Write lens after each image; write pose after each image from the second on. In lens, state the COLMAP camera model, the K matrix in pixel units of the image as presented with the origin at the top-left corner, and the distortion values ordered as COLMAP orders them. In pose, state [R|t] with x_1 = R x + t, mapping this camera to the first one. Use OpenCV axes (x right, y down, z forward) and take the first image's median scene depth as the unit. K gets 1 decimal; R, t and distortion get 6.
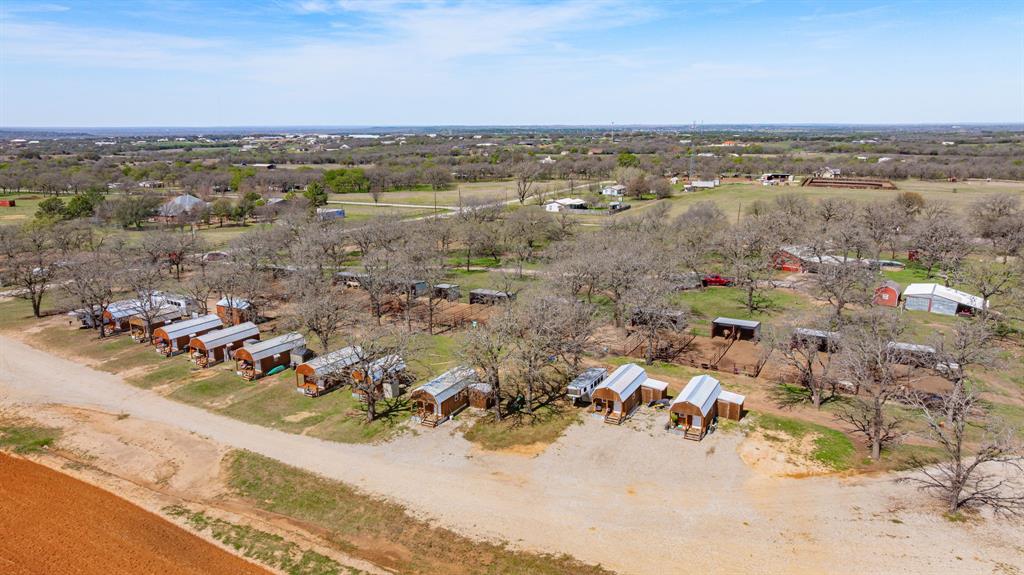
lens RADIAL K [[717.5, 0, 512.0], [0, 717.5, 287.5], [0, 0, 1]] dist [-0.036108, 0.050580]
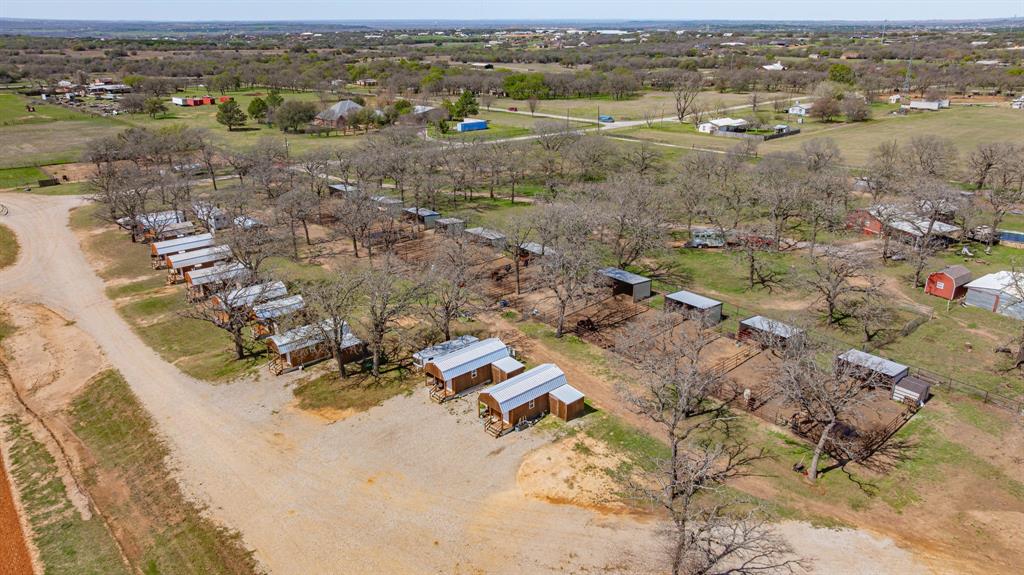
lens RADIAL K [[717.5, 0, 512.0], [0, 717.5, 287.5], [0, 0, 1]] dist [-0.036108, 0.050580]
pose [[0.943153, 0.118343, -0.310575, 0.441593], [-0.075022, 0.986147, 0.147939, -0.092900], [0.323781, -0.116229, 0.938966, 0.130402]]
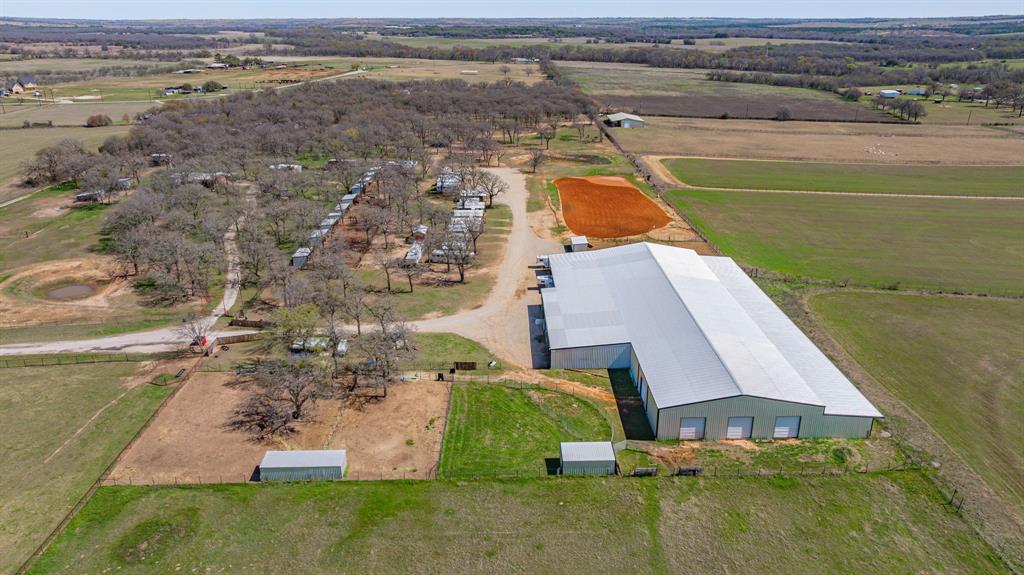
lens RADIAL K [[720.2, 0, 513.7], [0, 720.2, 306.0], [0, 0, 1]] dist [-0.036476, 0.037125]
pose [[-0.495277, -0.317241, 0.808739, -2.532138], [0.193436, 0.867296, 0.458672, -0.740905], [-0.846926, 0.383609, -0.368186, 1.956203]]
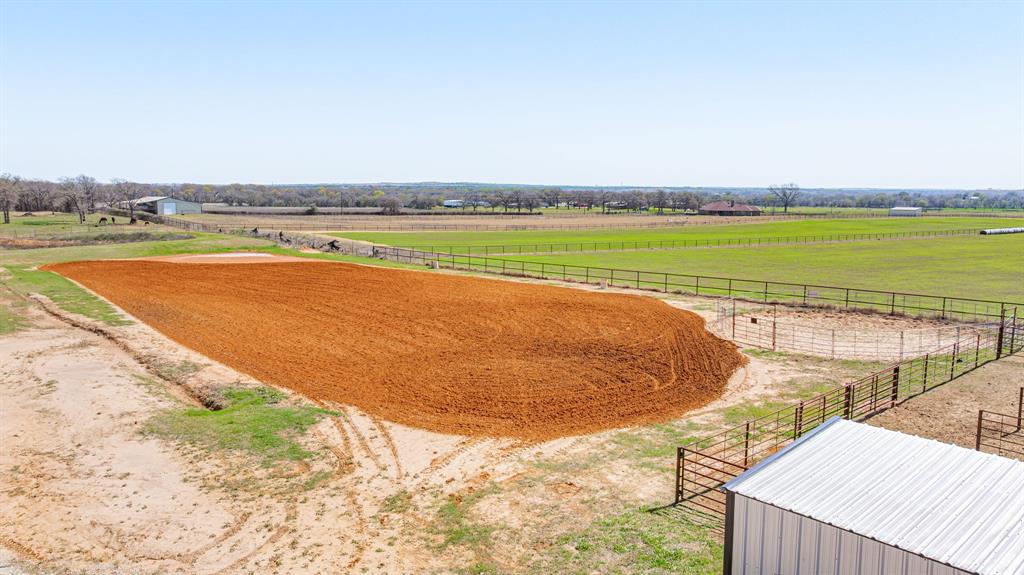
lens RADIAL K [[720.2, 0, 513.7], [0, 720.2, 306.0], [0, 0, 1]] dist [-0.036476, 0.037125]
pose [[-0.934240, -0.054026, 0.352529, -0.757487], [0.080133, 0.931387, 0.355100, 0.047998], [-0.347526, 0.359998, -0.865810, 1.020455]]
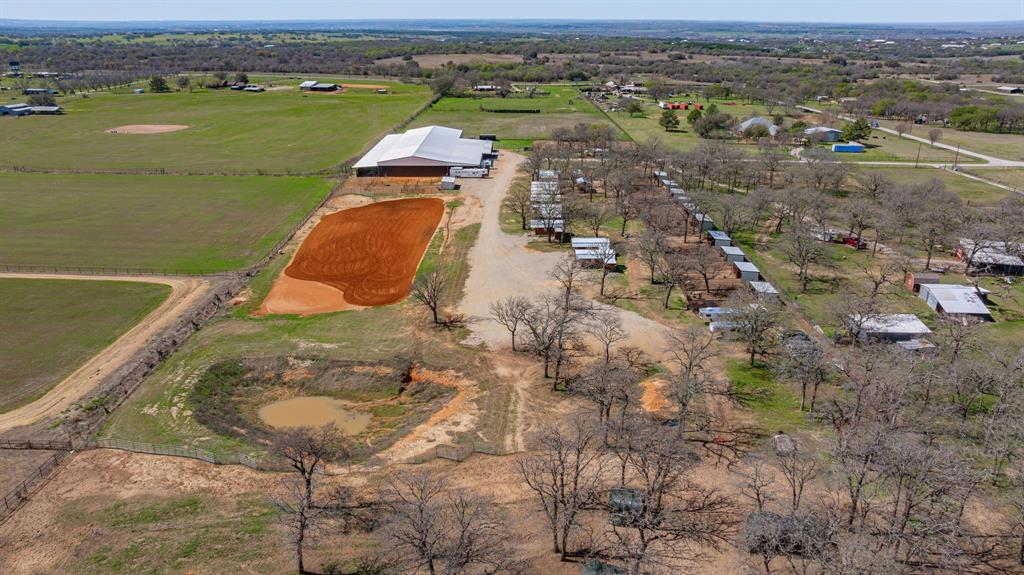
lens RADIAL K [[720.2, 0, 513.7], [0, 720.2, 306.0], [0, 0, 1]] dist [-0.036476, 0.037125]
pose [[0.475933, 0.329494, -0.815427, 1.643872], [-0.196148, 0.943582, 0.266795, -0.188952], [0.857330, 0.032968, 0.513711, -0.240660]]
